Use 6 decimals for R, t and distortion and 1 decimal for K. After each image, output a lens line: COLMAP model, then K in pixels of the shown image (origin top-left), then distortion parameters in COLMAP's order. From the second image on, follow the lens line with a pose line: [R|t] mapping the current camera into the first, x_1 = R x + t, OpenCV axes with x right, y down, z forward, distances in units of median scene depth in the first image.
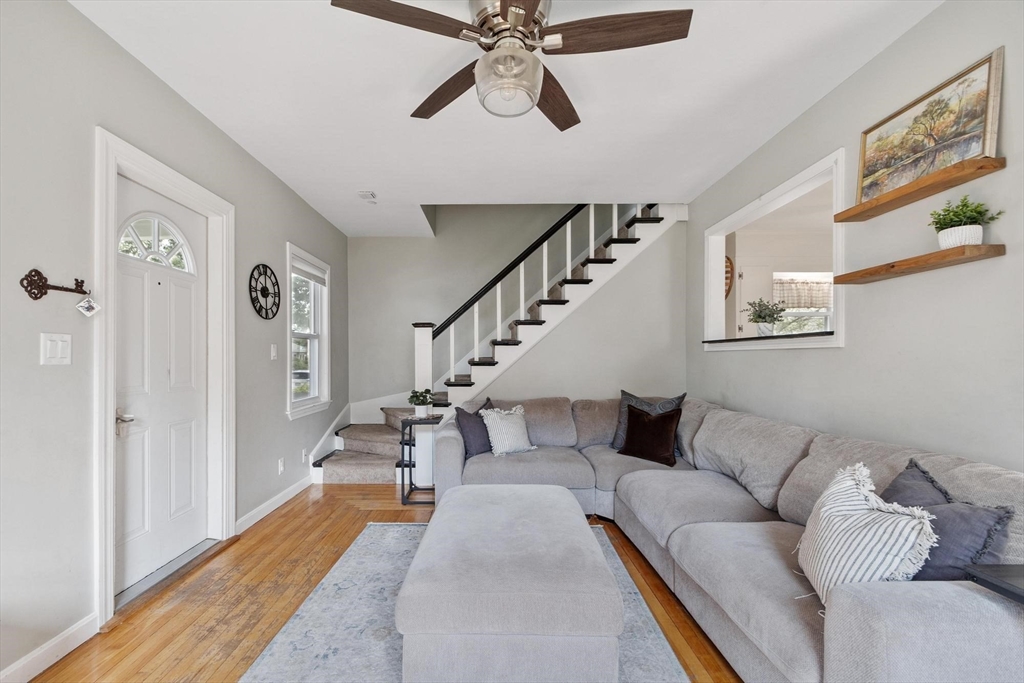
lens RADIAL K [[450.0, 0, 494.1], [0, 450.0, 352.9], [0, 0, 1]] dist [-0.000105, 0.000037]
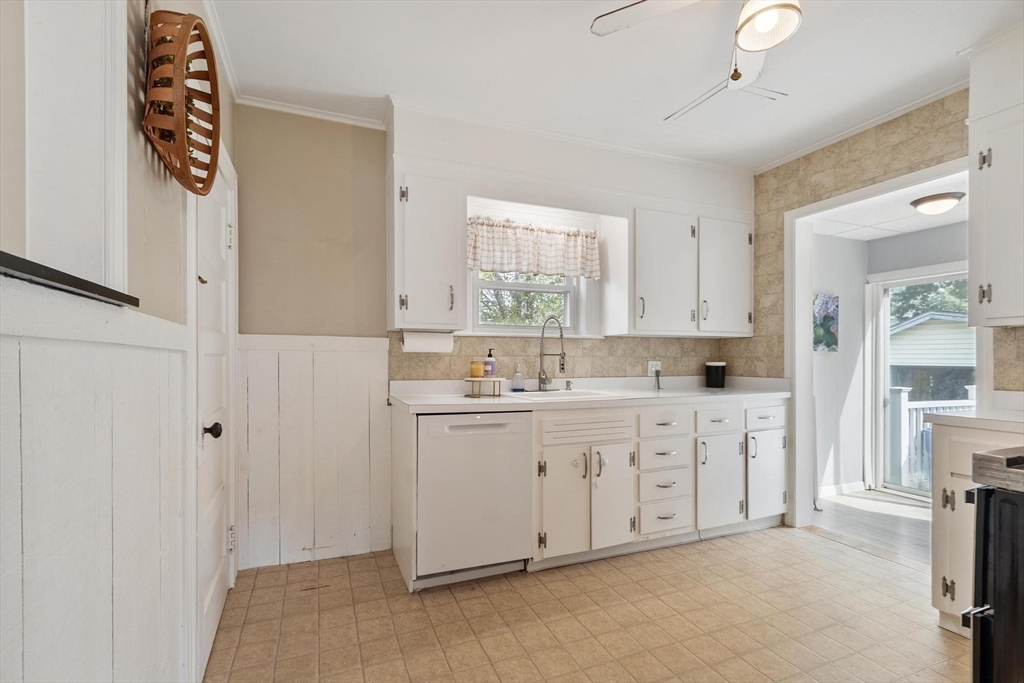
lens RADIAL K [[450.0, 0, 494.1], [0, 450.0, 352.9], [0, 0, 1]] dist [-0.000105, 0.000037]
pose [[0.929090, 0.006542, 0.369795, 0.442359], [-0.004374, 0.999968, -0.006701, 0.004175], [-0.369827, 0.004608, 0.929089, 0.490923]]
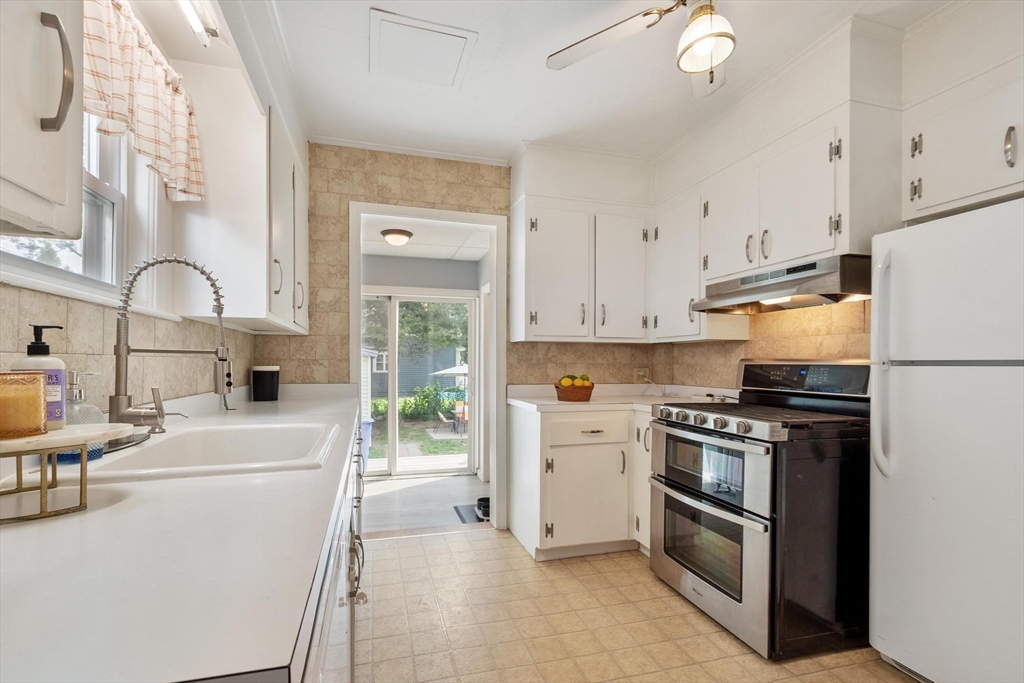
lens RADIAL K [[447.1, 0, 491.9], [0, 447.1, 362.5], [0, 0, 1]] dist [0.001096, 0.000047]
pose [[-0.257674, 0.000473, 0.966232, 0.455369], [-0.013732, 0.999897, -0.004152, 0.006778], [-0.966134, -0.014338, -0.257641, 0.888057]]
